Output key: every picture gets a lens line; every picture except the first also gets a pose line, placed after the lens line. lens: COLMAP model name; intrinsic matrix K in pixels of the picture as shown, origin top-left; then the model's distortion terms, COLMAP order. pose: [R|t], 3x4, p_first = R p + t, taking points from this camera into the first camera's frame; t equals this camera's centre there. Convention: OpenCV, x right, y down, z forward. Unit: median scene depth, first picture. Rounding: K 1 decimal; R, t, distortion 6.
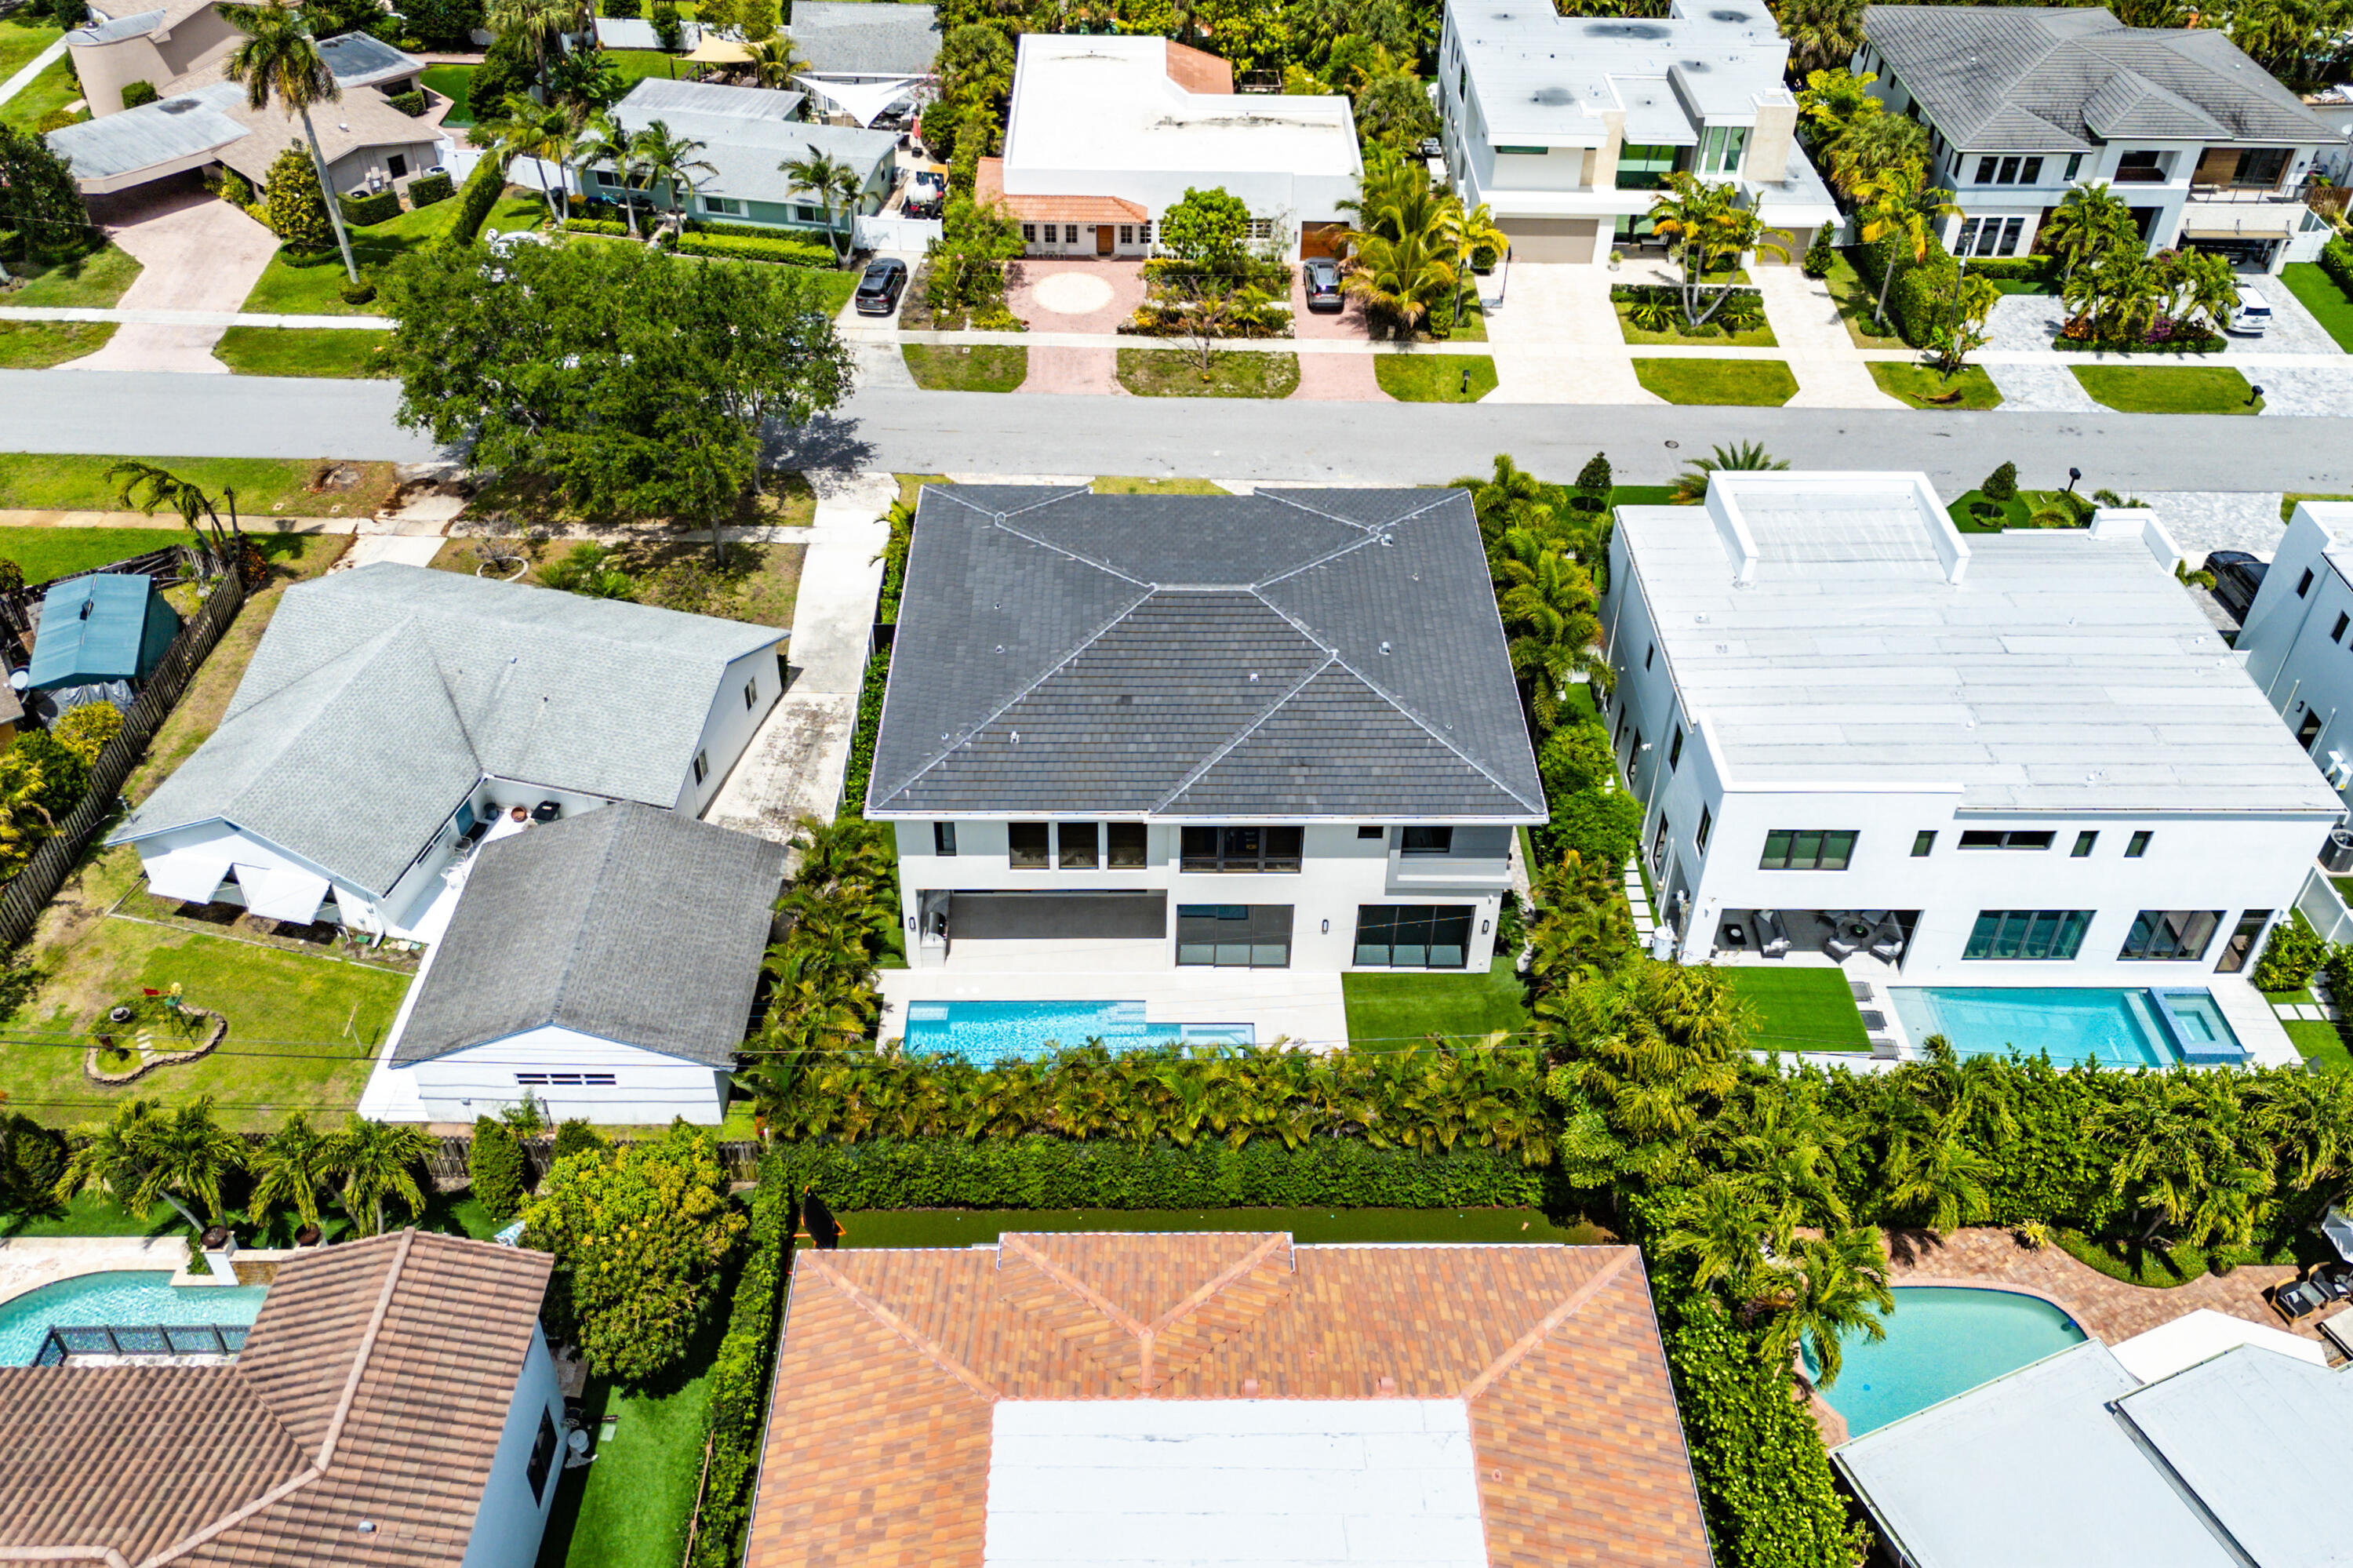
lens RADIAL K [[1804.0, 0, 1203.7], [0, 1804.0, 785.5], [0, 0, 1]] dist [0.044523, -0.022387]
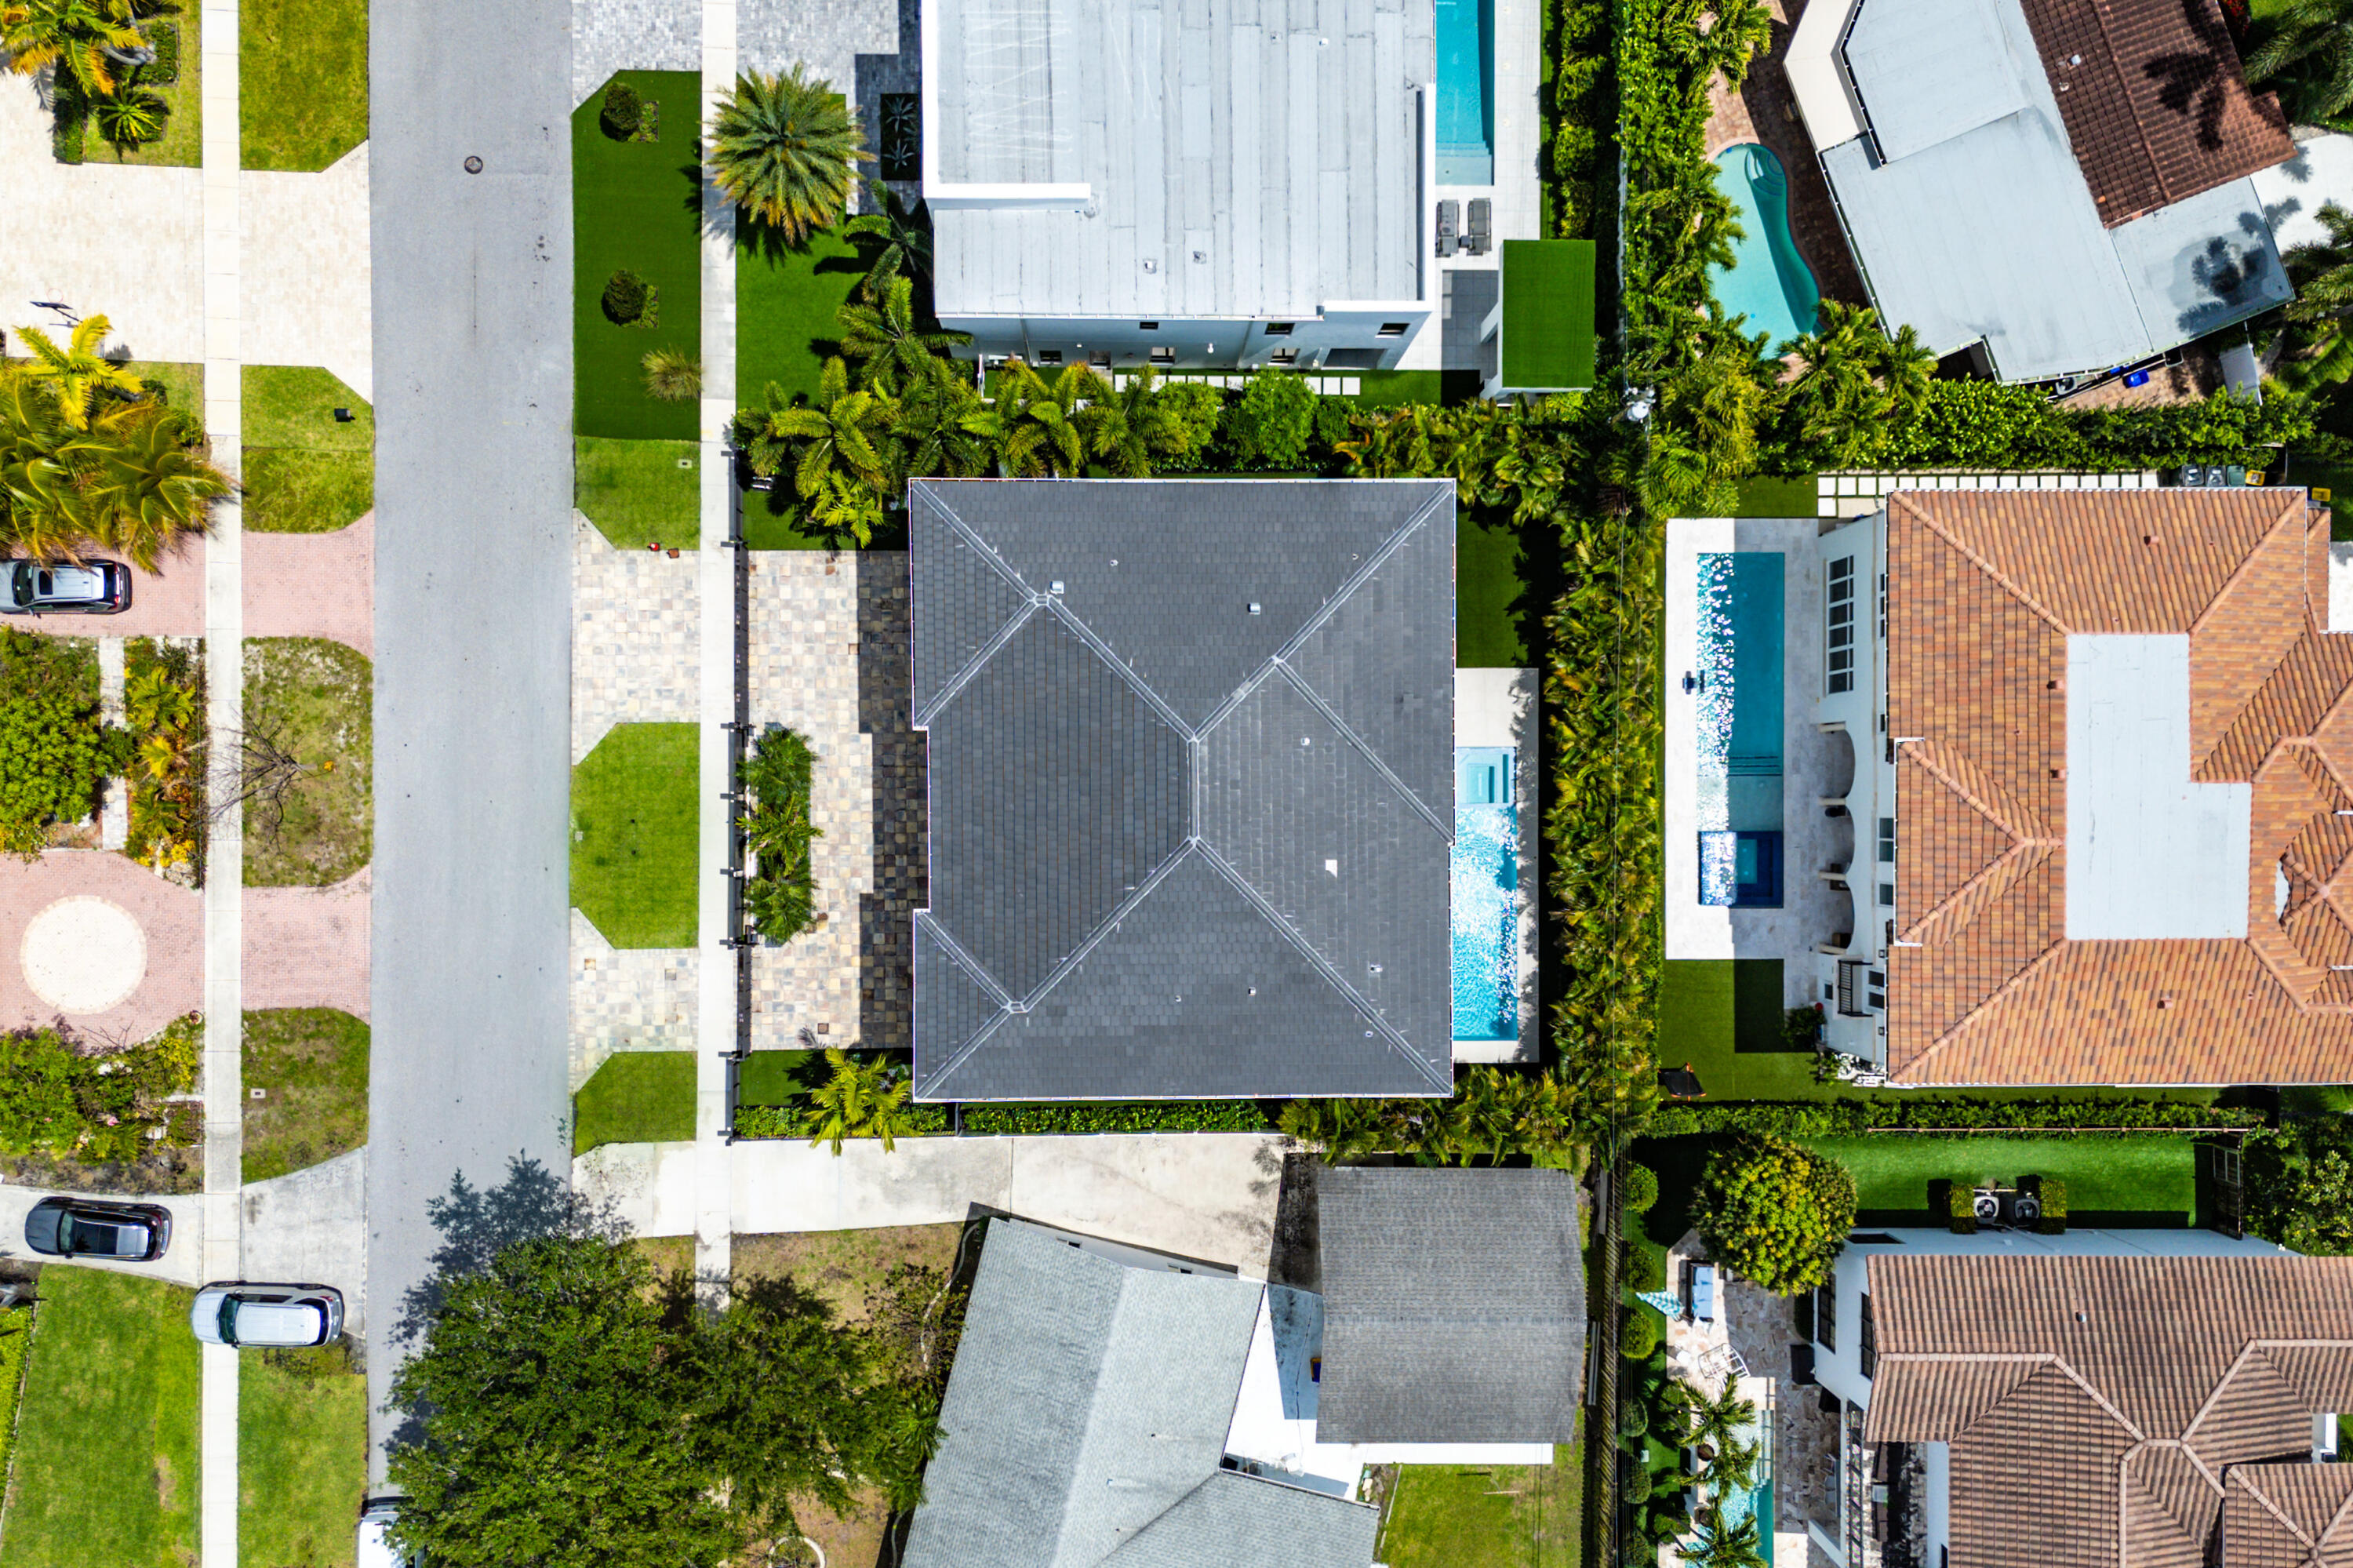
lens RADIAL K [[1804.0, 0, 1203.7], [0, 1804.0, 785.5], [0, 0, 1]] dist [0.044523, -0.022387]
pose [[0.017366, -0.999455, -0.028090, 0.019447], [0.638351, -0.010540, 0.769673, -0.555725], [-0.769549, -0.031297, 0.637820, 0.241449]]
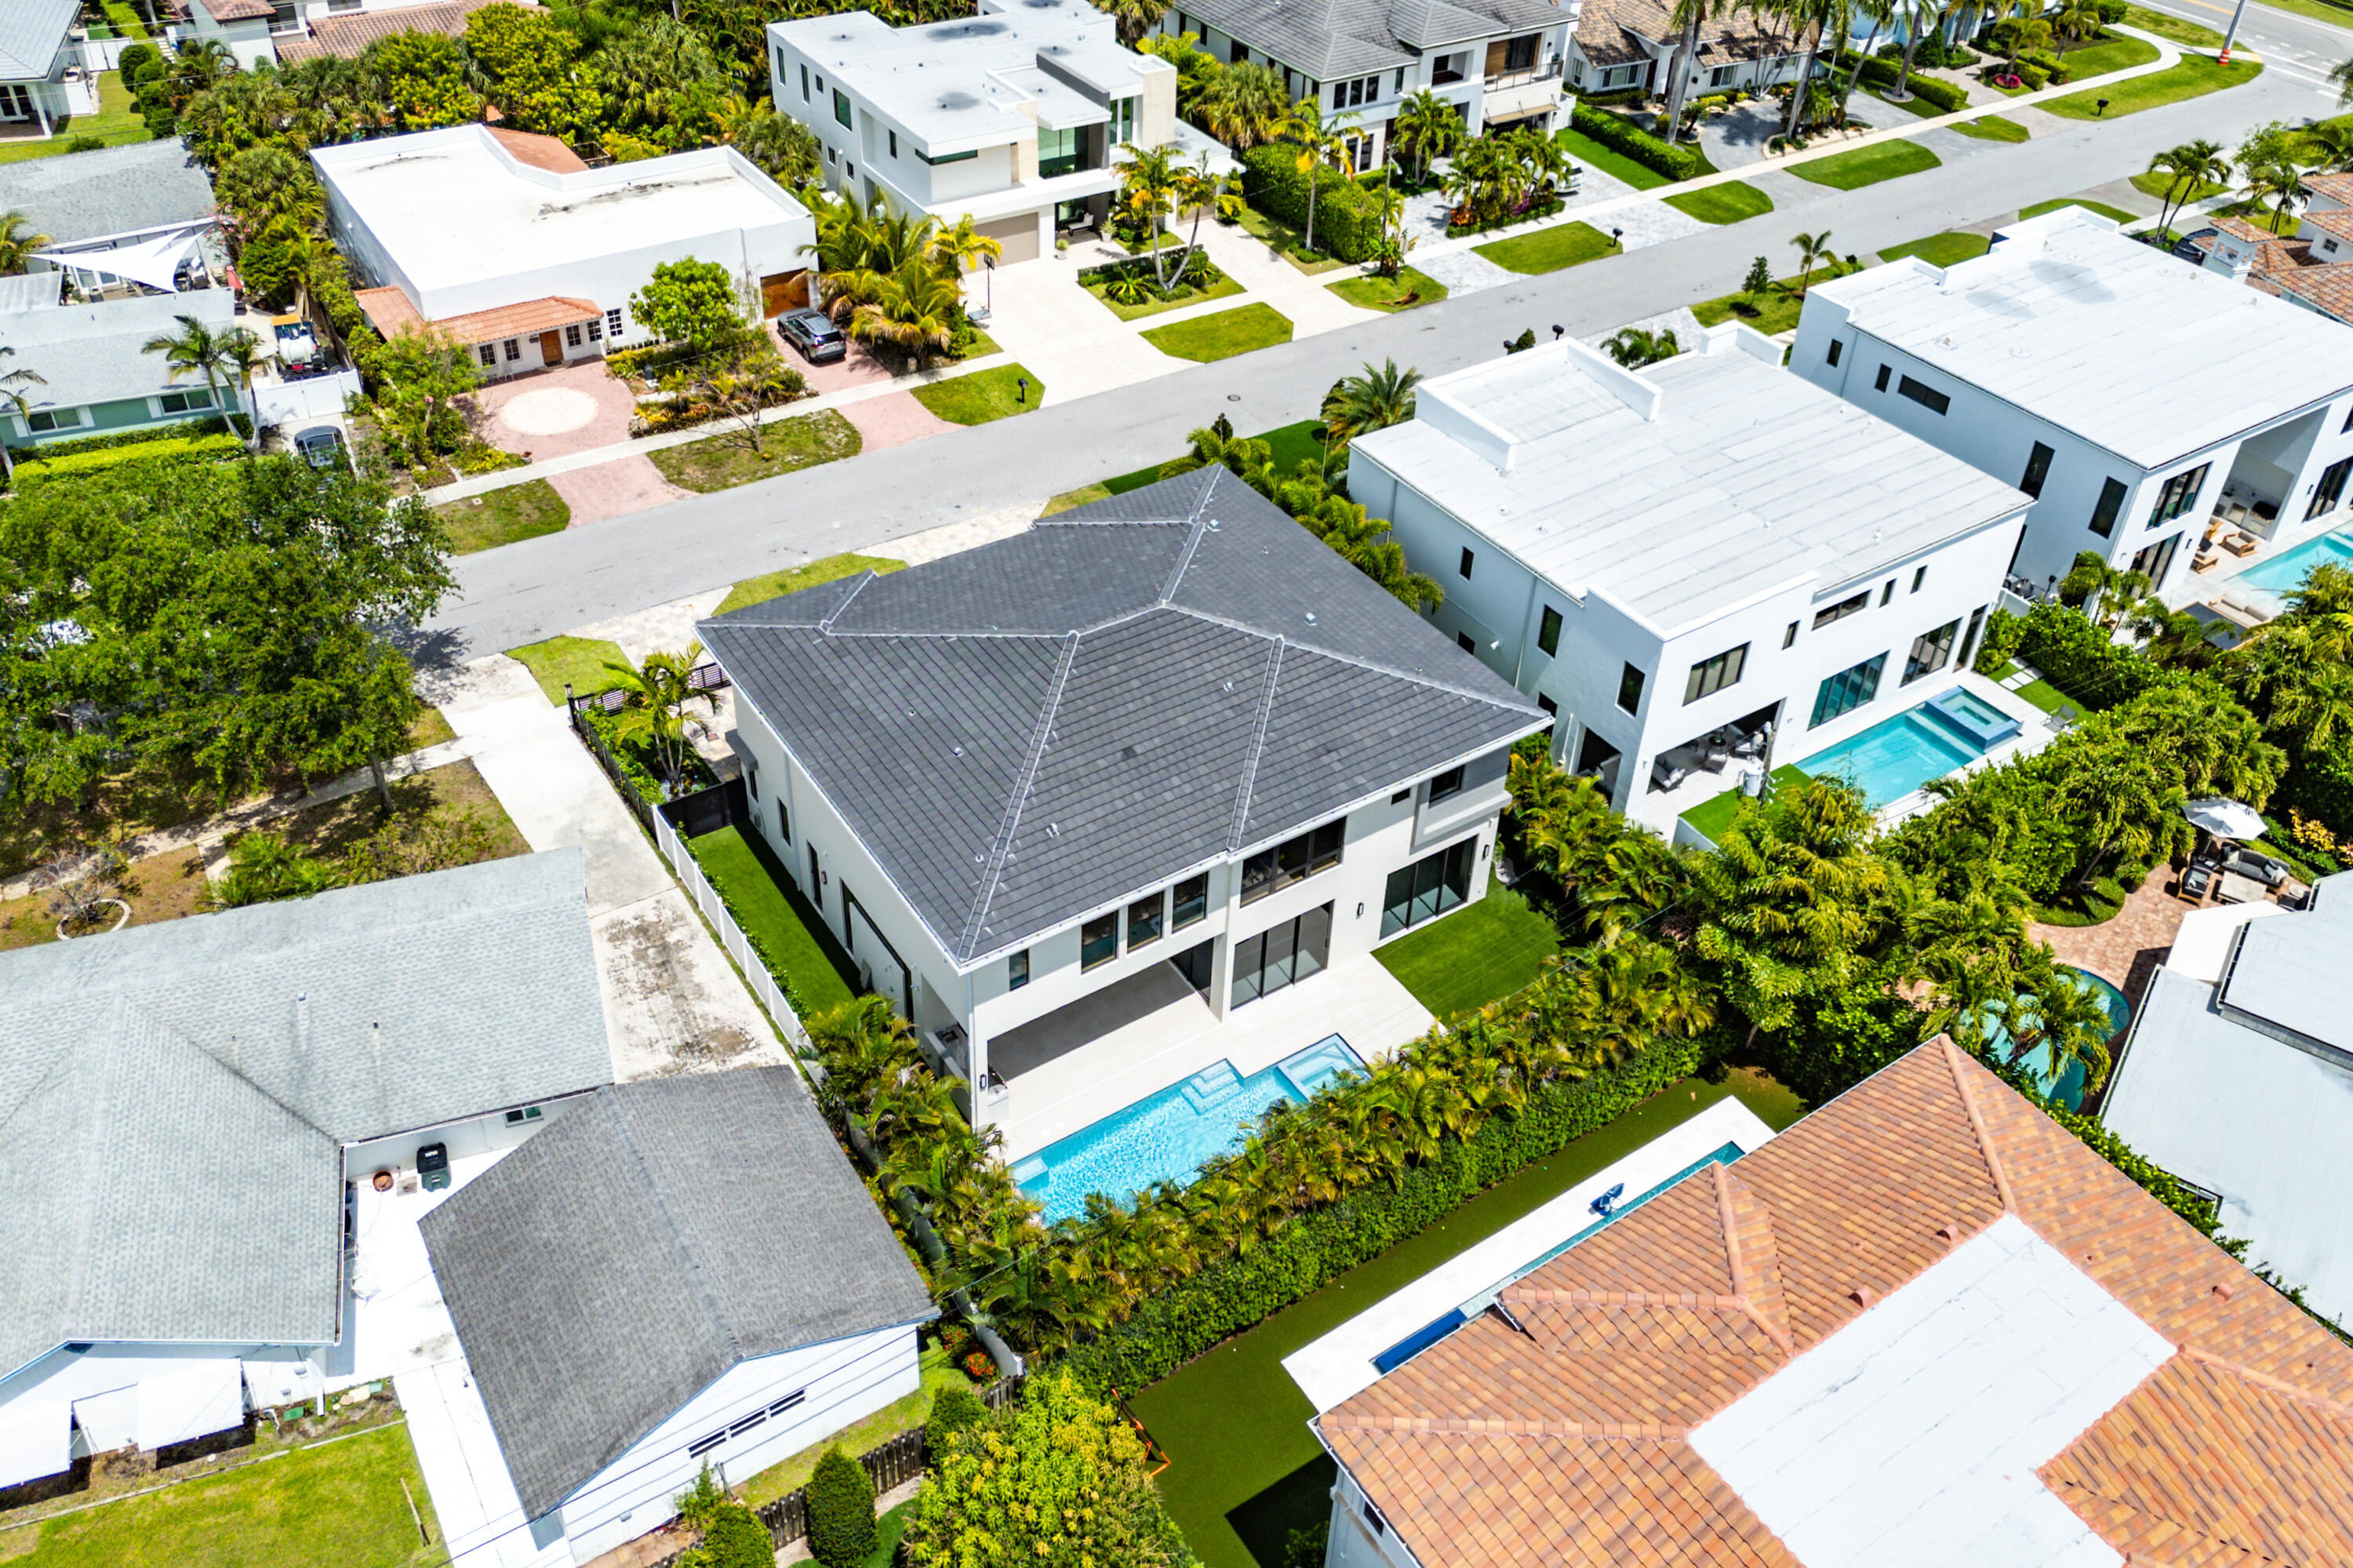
lens RADIAL K [[1804.0, 0, 1203.7], [0, 1804.0, 785.5], [0, 0, 1]] dist [0.044523, -0.022387]
pose [[0.840902, -0.340330, 0.420785, -0.246758], [0.351176, 0.934738, 0.054220, -0.041994], [-0.411776, 0.102175, 0.905539, 0.099559]]
